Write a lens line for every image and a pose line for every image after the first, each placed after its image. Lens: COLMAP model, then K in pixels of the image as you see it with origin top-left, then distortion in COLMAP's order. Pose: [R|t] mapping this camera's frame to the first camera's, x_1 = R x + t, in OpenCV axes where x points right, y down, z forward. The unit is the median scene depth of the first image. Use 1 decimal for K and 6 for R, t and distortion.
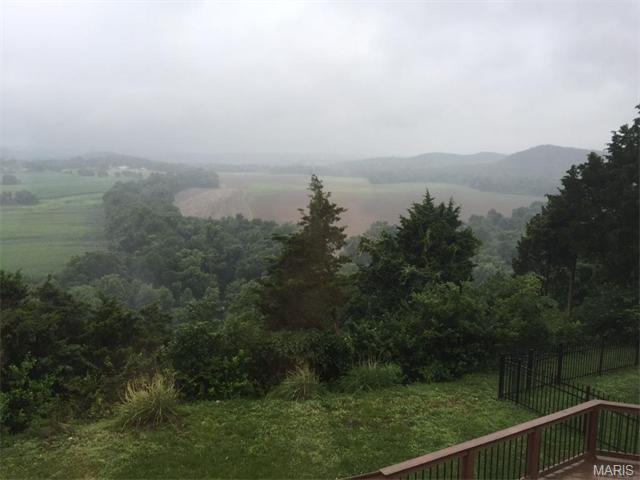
lens RADIAL K [[548.1, 0, 320.0], [0, 548.1, 240.0], [0, 0, 1]] dist [0.089480, -0.120540]
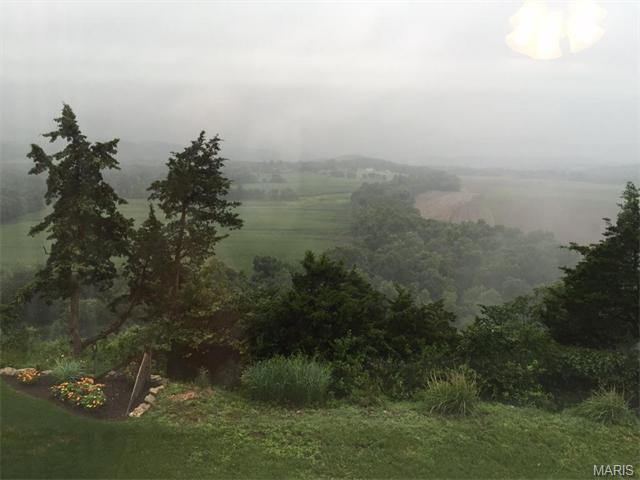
lens RADIAL K [[548.1, 0, 320.0], [0, 548.1, 240.0], [0, 0, 1]] dist [0.089480, -0.120540]
pose [[0.910294, 0.072624, -0.407542, -0.099419], [-0.074878, 0.997138, 0.010443, 0.006308], [0.407134, 0.021010, 0.913127, -0.056333]]
